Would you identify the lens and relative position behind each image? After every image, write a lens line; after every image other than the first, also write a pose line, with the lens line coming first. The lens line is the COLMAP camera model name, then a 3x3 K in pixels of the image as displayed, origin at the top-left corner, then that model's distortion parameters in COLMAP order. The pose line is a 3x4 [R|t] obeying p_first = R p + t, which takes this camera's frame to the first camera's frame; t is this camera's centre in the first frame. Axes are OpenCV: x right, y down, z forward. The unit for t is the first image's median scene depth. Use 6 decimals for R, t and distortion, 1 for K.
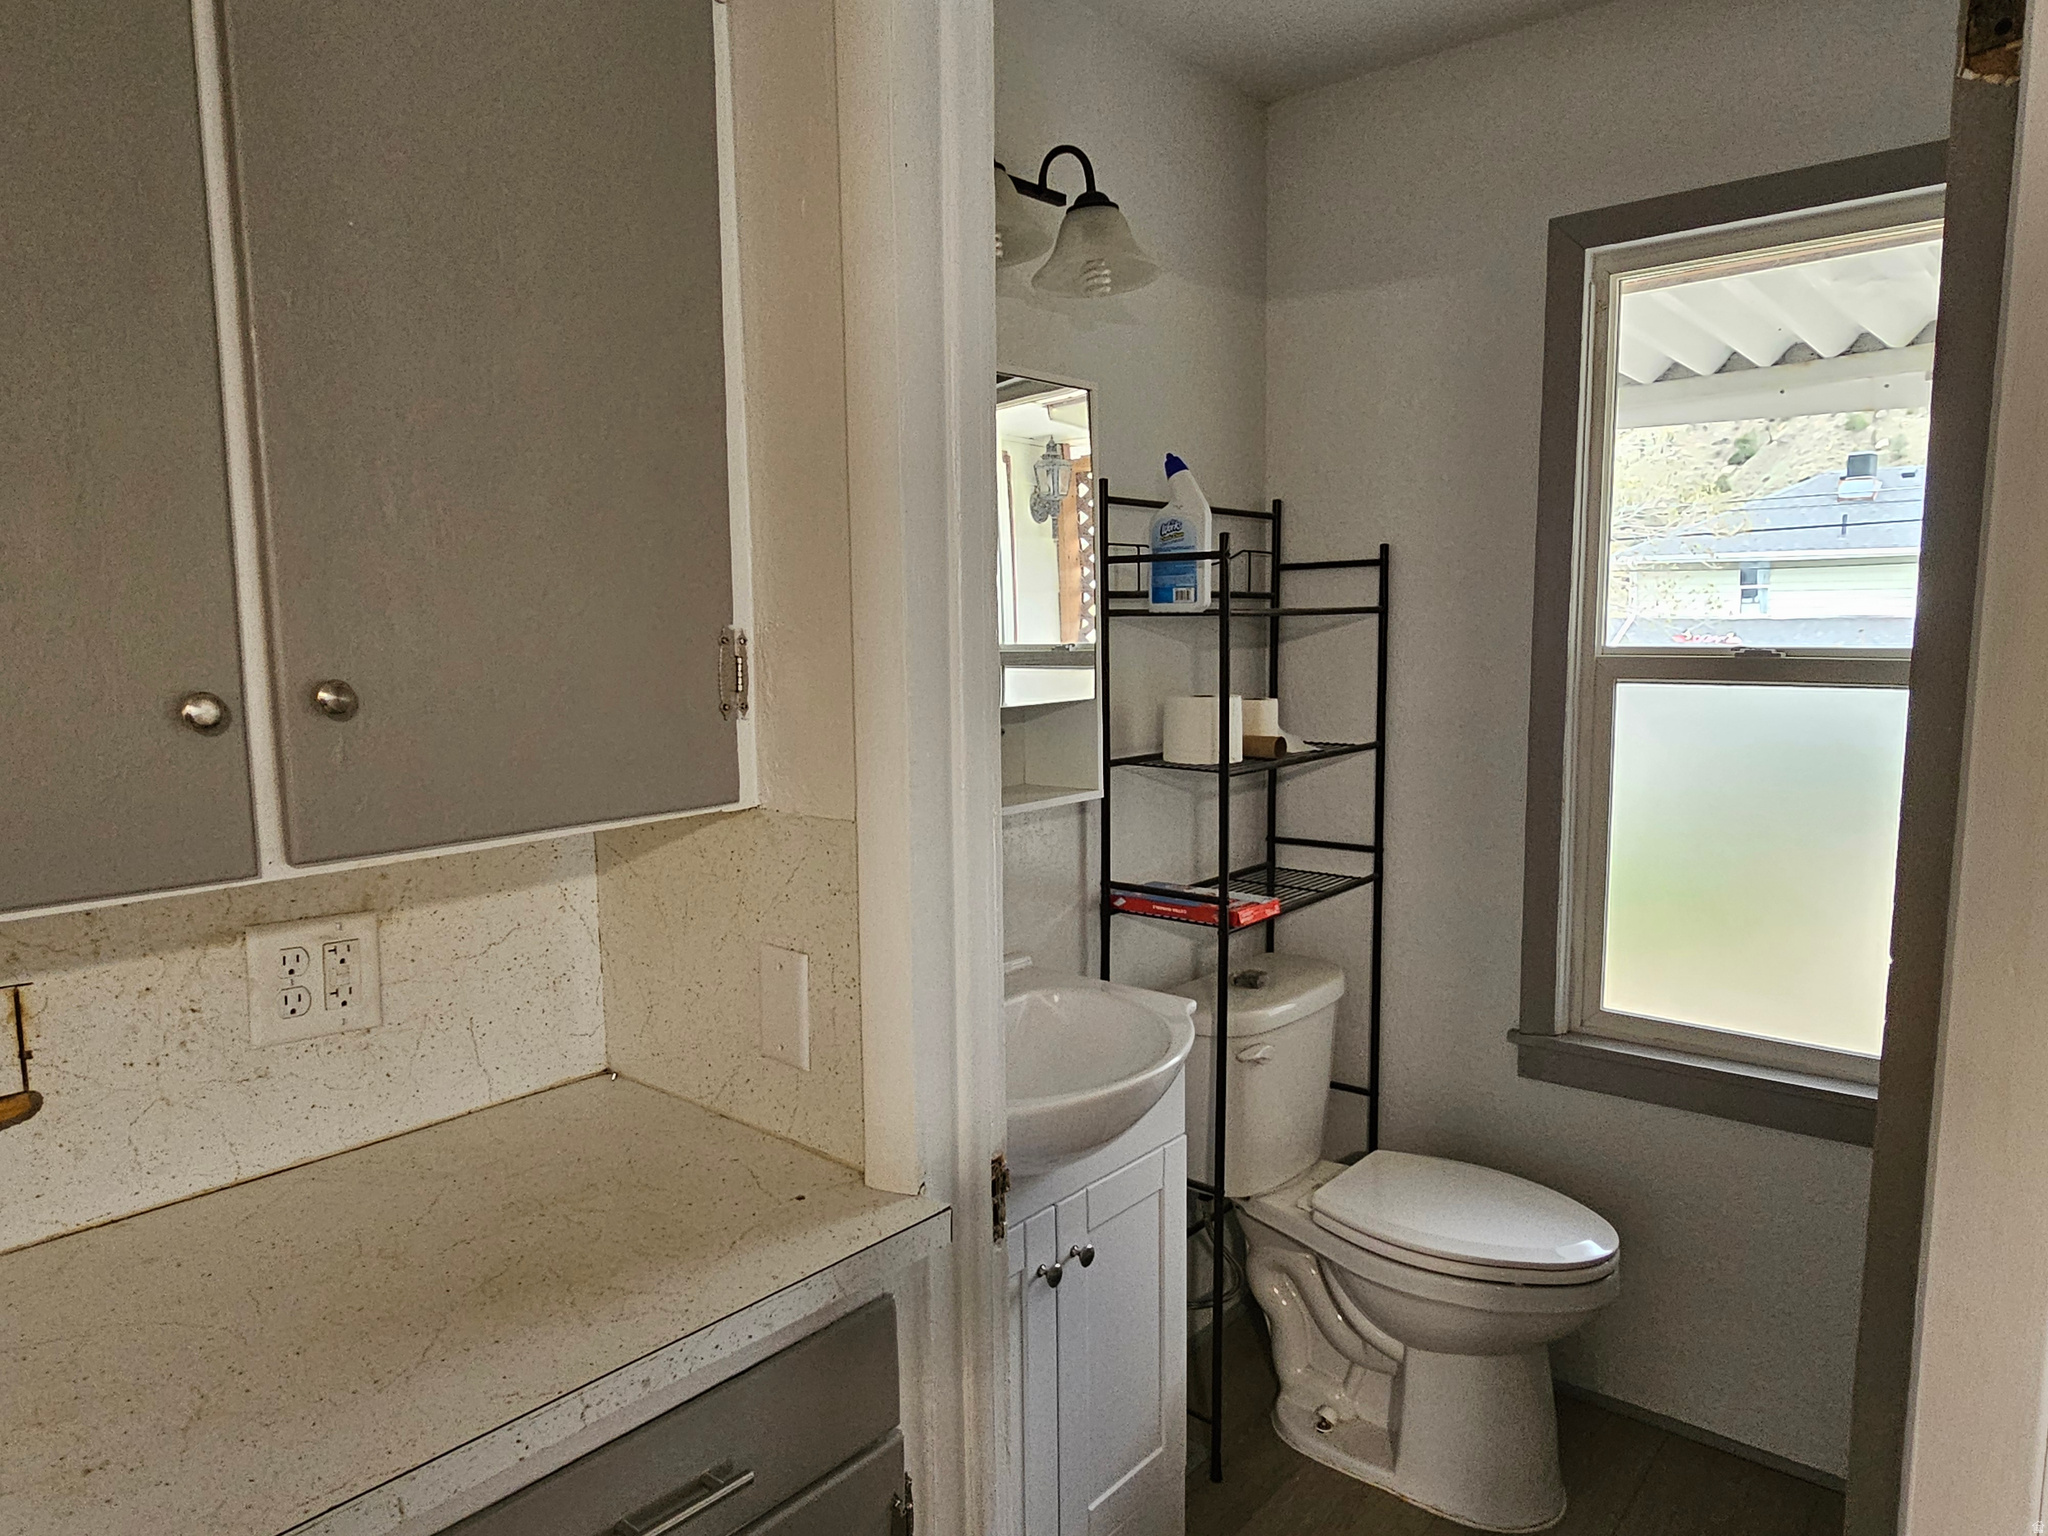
lens RADIAL K [[1323.7, 0, 1013.6], [0, 1323.7, 777.6], [0, 0, 1]] dist [0.002829, -0.001620]
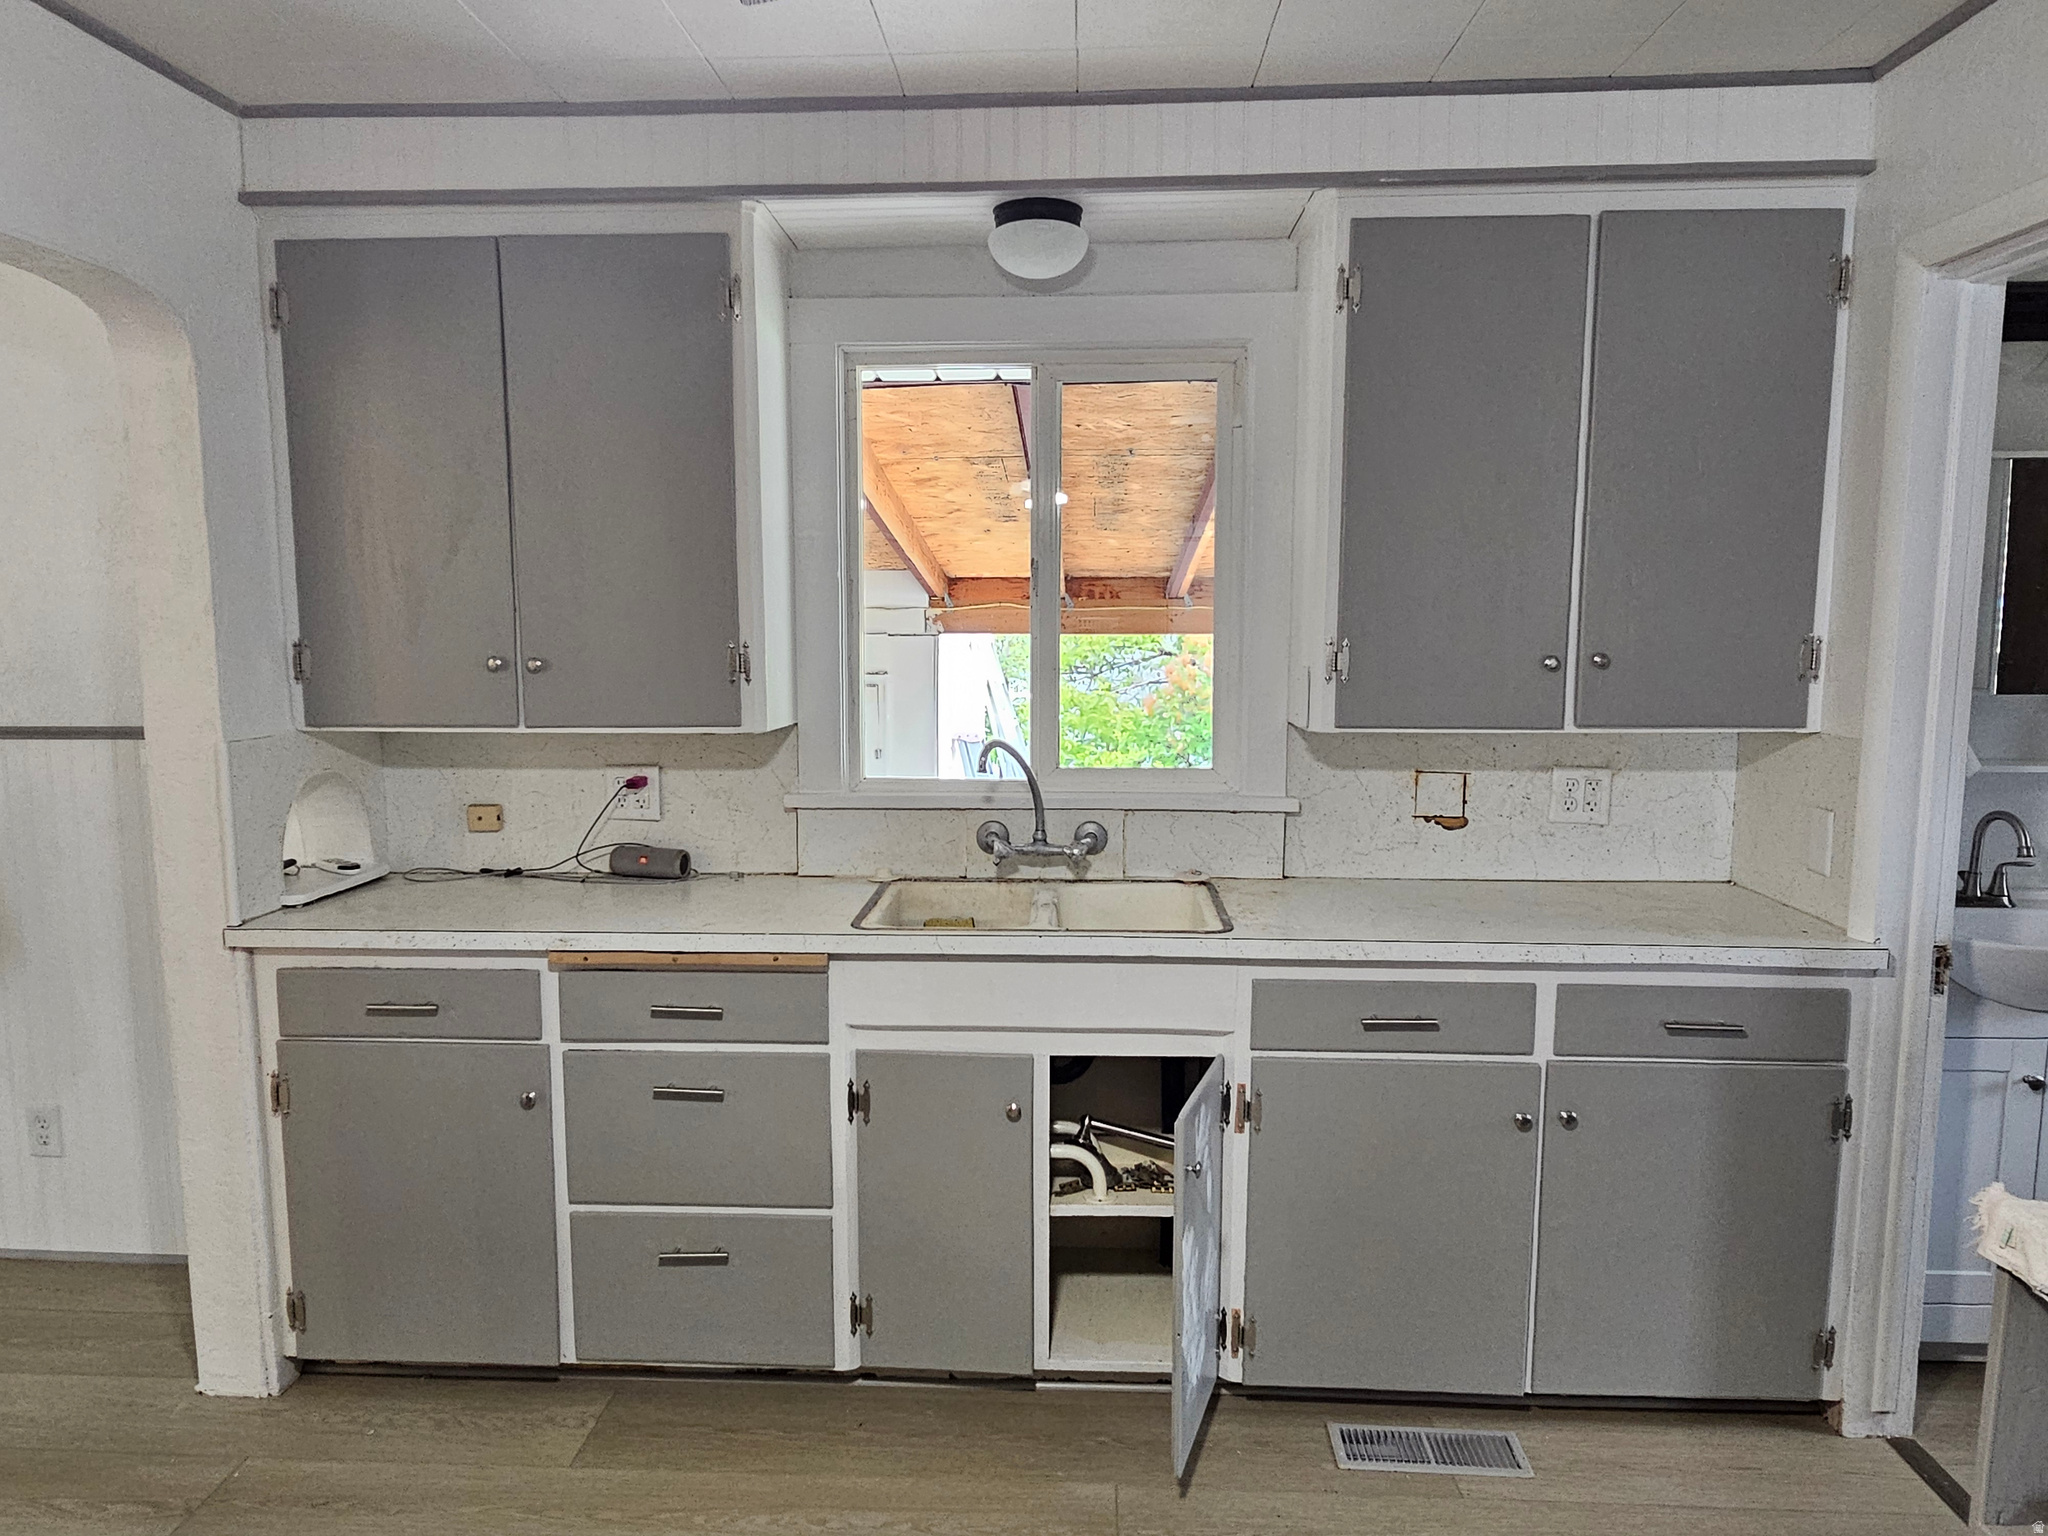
lens RADIAL K [[1323.7, 0, 1013.6], [0, 1323.7, 777.6], [0, 0, 1]] dist [0.002829, -0.001620]
pose [[0.609060, 0.105879, -0.786025, 0.595707], [-0.102889, 0.993222, 0.054064, 0.103597], [0.786422, 0.047945, 0.615826, -1.041557]]
